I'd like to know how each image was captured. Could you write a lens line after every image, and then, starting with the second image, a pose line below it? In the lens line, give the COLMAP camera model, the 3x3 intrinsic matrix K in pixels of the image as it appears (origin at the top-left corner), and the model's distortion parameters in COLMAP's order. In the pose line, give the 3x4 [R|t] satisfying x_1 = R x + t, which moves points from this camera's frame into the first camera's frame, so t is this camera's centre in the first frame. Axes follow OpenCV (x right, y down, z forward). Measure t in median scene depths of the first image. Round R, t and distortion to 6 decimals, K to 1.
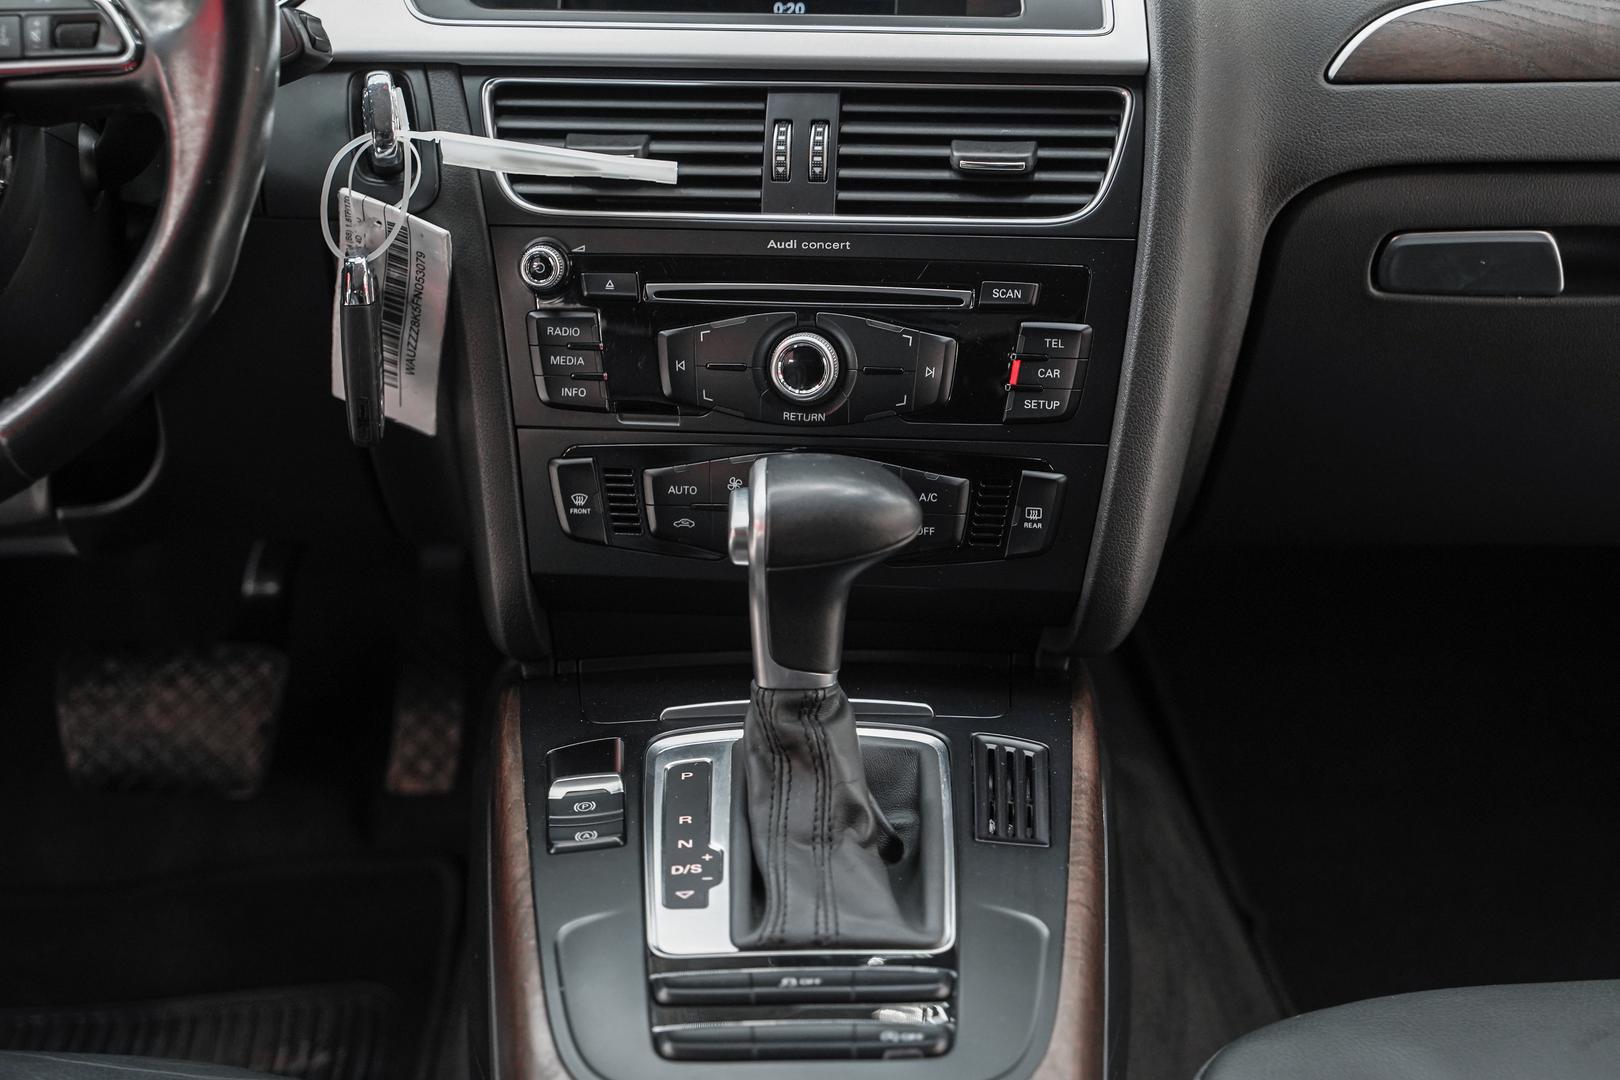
lens RADIAL K [[2710.4, 0, 813.5], [0, 2710.4, 535.2], [0, 0, 1]] dist [-0.012791, 0.000000]
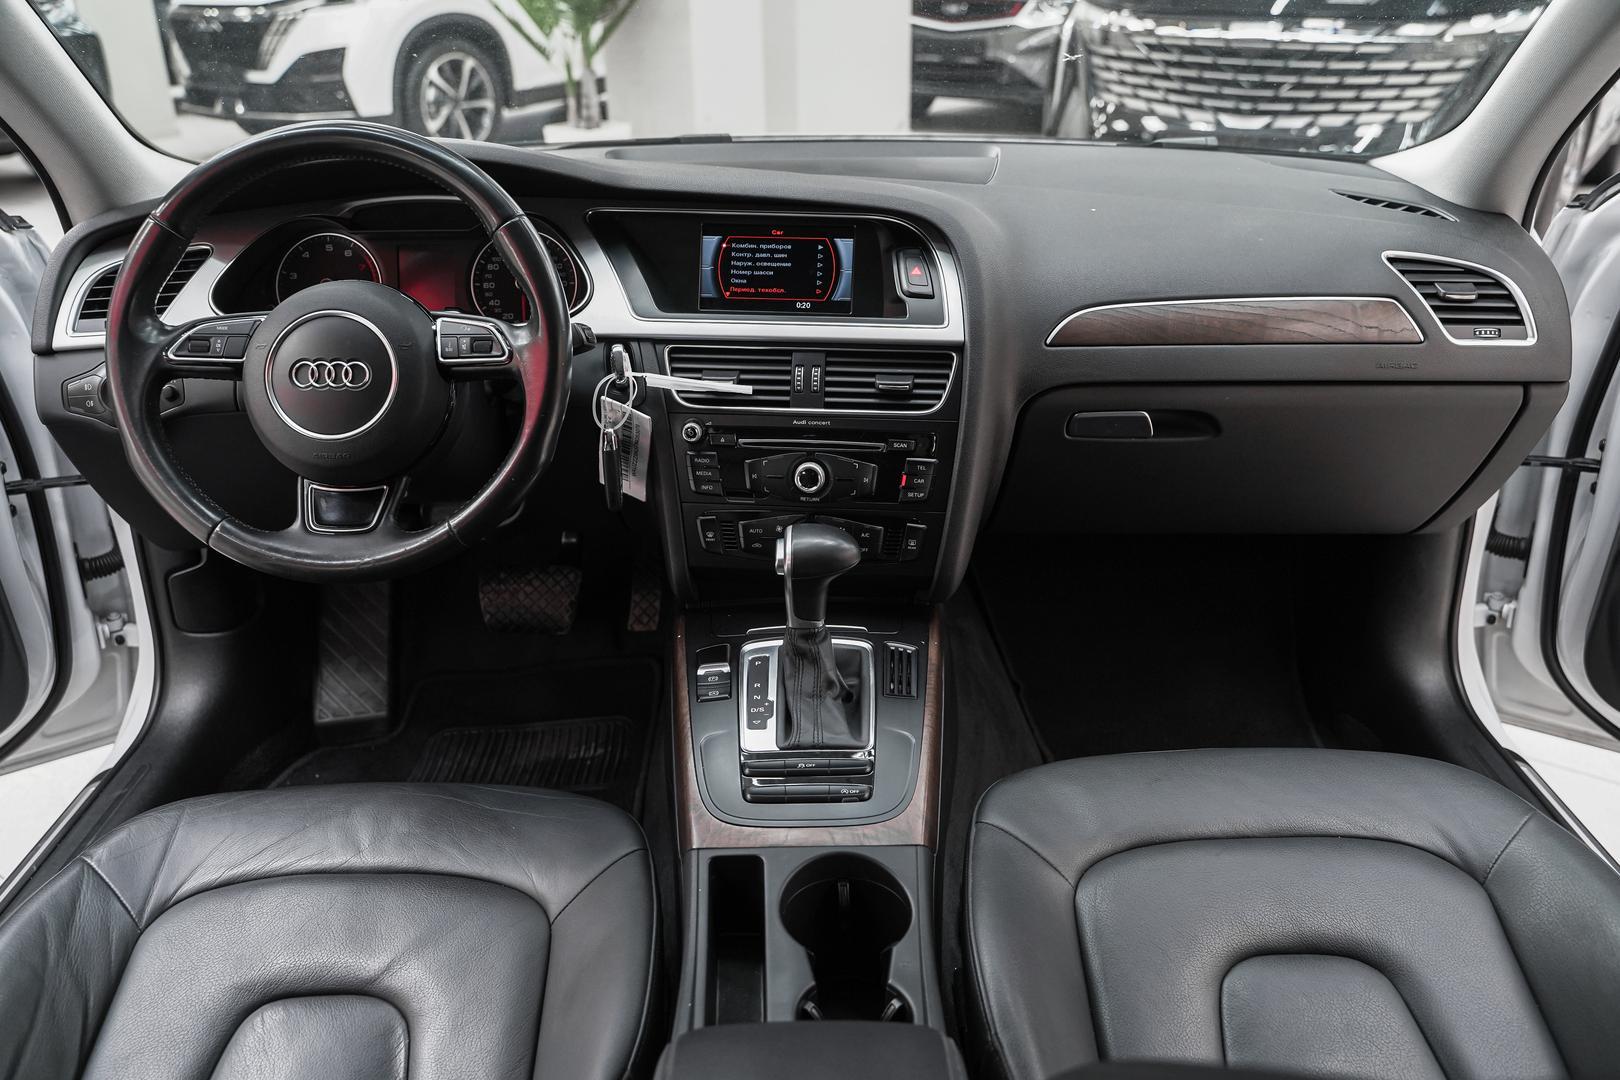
lens RADIAL K [[1295.8, 0, 815.8], [0, 1295.8, 541.2], [0, 0, 1]] dist [-0.018070, -0.007096]
pose [[0.999910, -0.002828, -0.013093, 0.015526], [0.003975, 0.996073, 0.088442, -0.104223], [0.012791, -0.088486, 0.995995, -0.069544]]
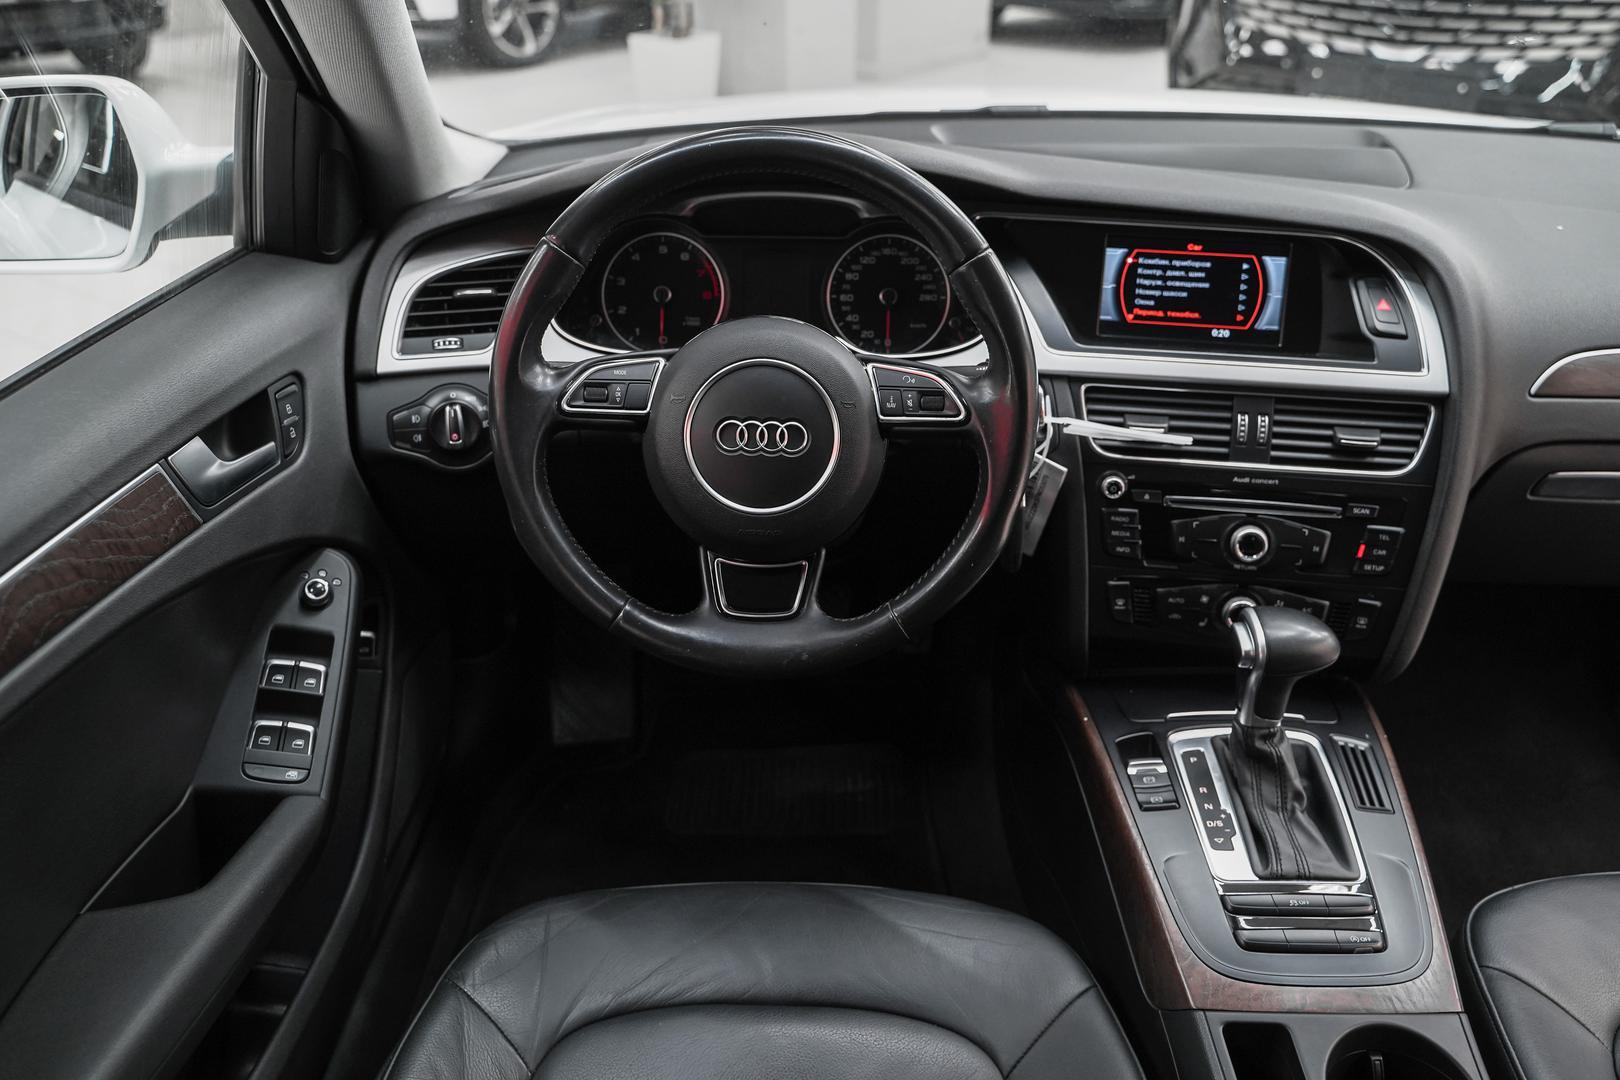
lens RADIAL K [[1295.8, 0, 796.5], [0, 1295.8, 538.6], [0, 0, 1]] dist [-0.018070, -0.007096]
pose [[0.999238, 0.022838, -0.031666, -0.296479], [-0.017583, 0.987394, 0.157301, -0.204718], [0.034859, -0.156625, 0.987043, 0.080010]]
